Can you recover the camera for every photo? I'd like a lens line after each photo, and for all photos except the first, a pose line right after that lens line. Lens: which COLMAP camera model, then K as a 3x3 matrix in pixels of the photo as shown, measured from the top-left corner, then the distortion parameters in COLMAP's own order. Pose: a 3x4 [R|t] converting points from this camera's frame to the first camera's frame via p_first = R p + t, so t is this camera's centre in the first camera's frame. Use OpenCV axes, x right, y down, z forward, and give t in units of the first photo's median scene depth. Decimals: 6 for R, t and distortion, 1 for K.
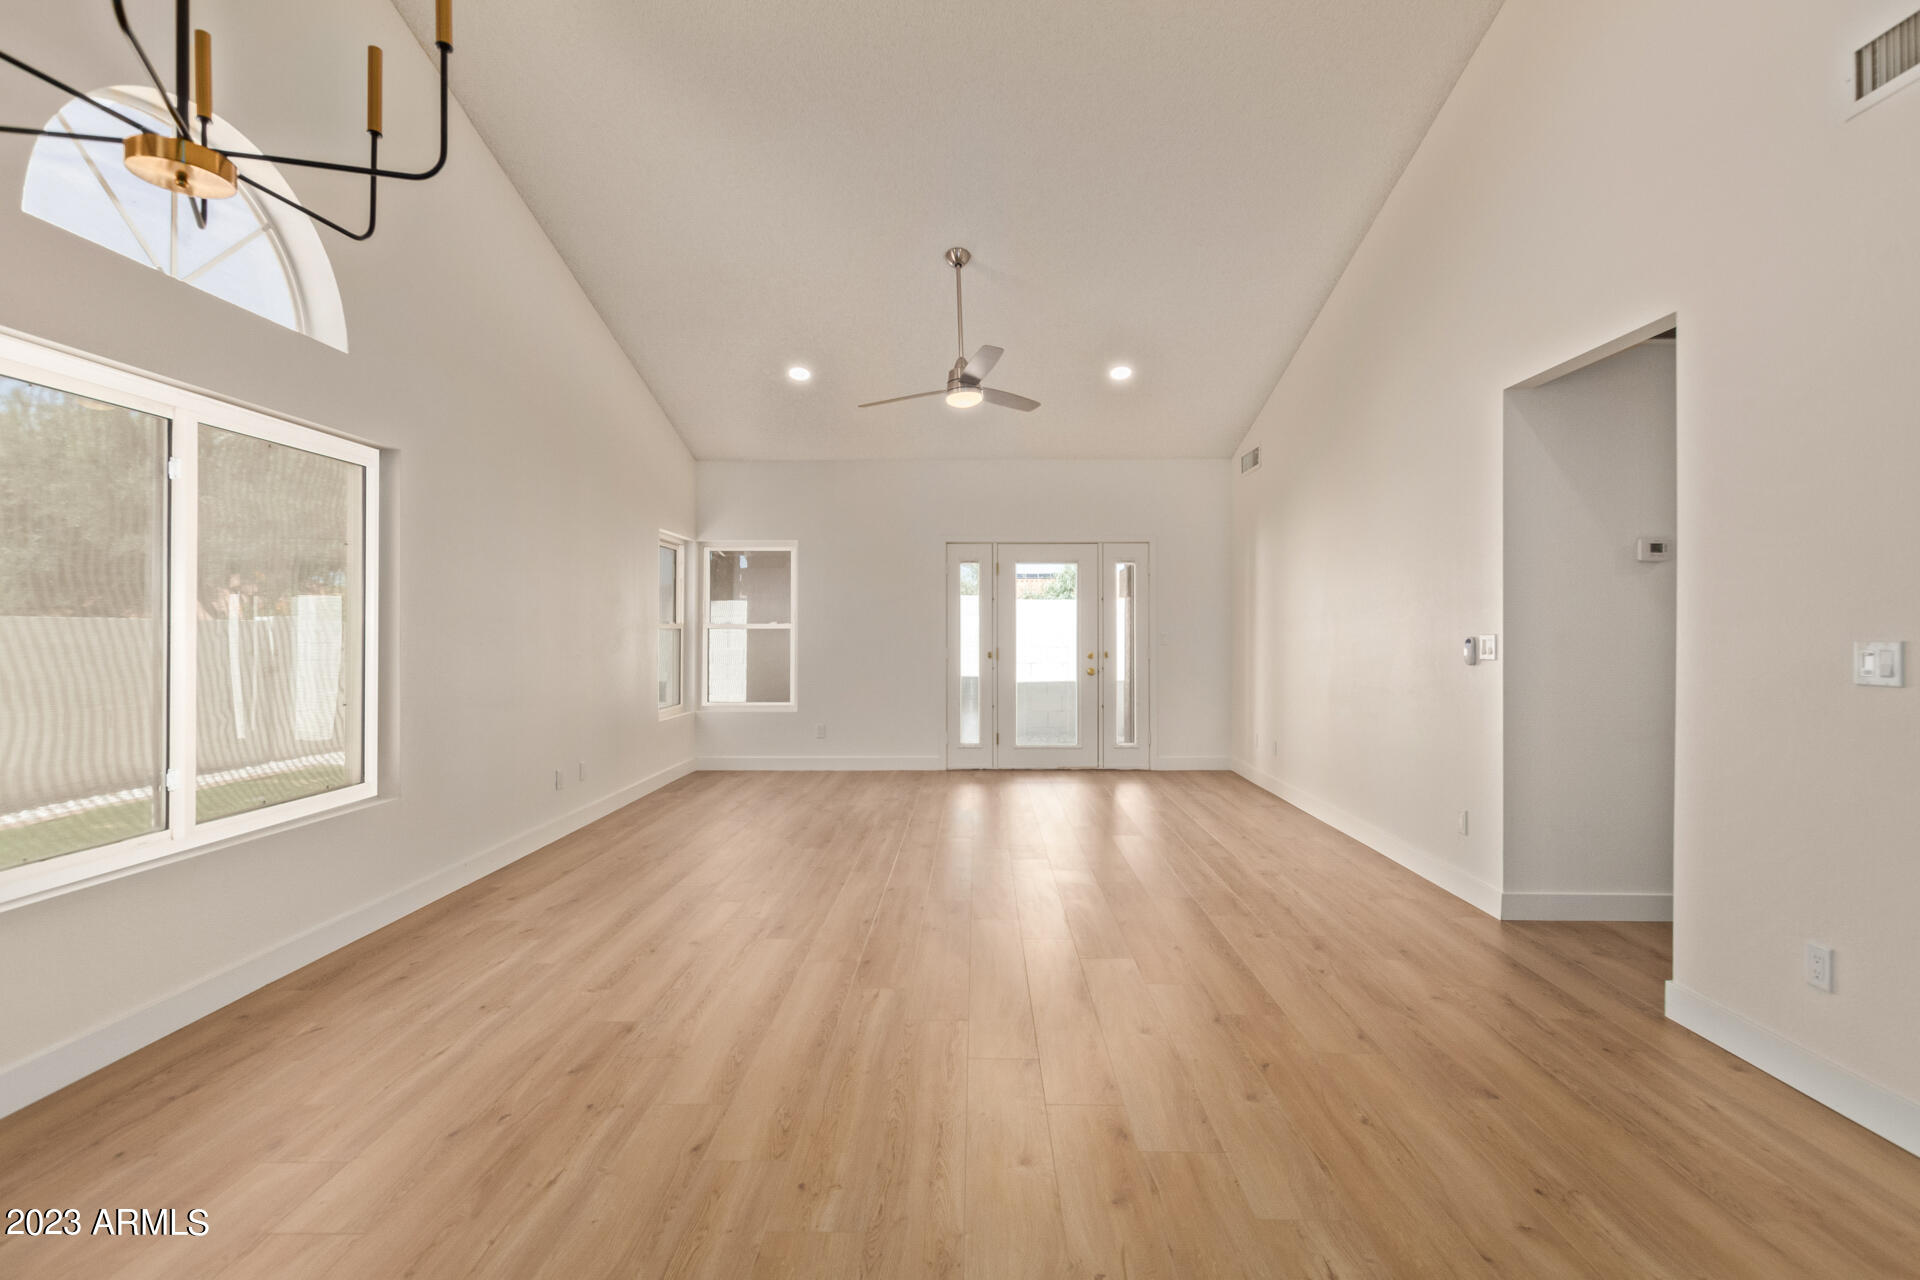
lens RADIAL K [[864.3, 0, 984.6], [0, 864.3, 633.0], [0, 0, 1]] dist [0.015881, -0.011559]
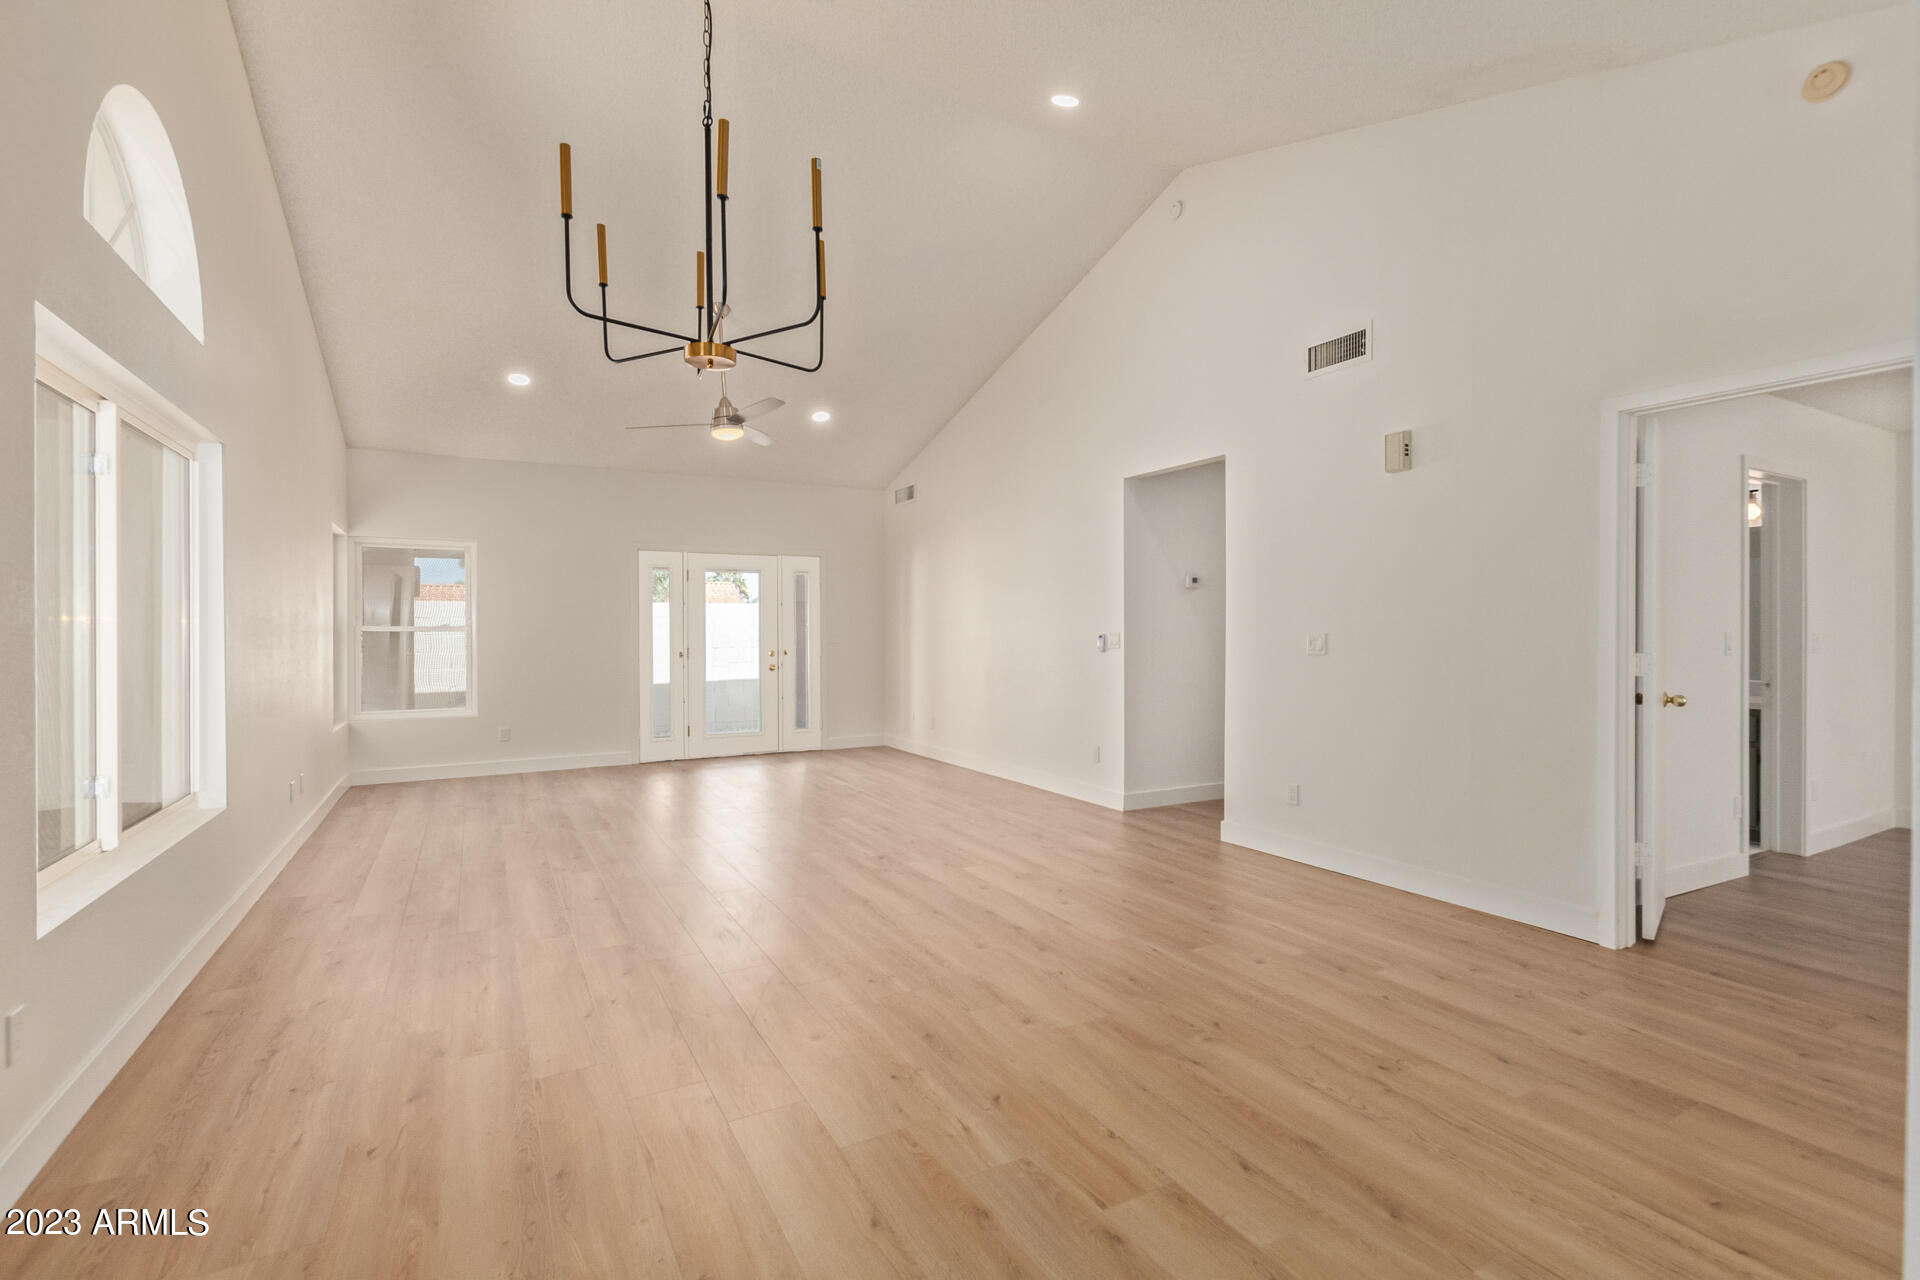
lens RADIAL K [[871.3, 0, 960.0], [0, 871.3, 635.9], [0, 0, 1]] dist [0.007772, -0.006003]
pose [[0.871830, -0.007001, 0.489759, -0.330480], [0.006283, 0.999975, 0.003109, 0.001339], [-0.489769, 0.000366, 0.871852, -0.183320]]
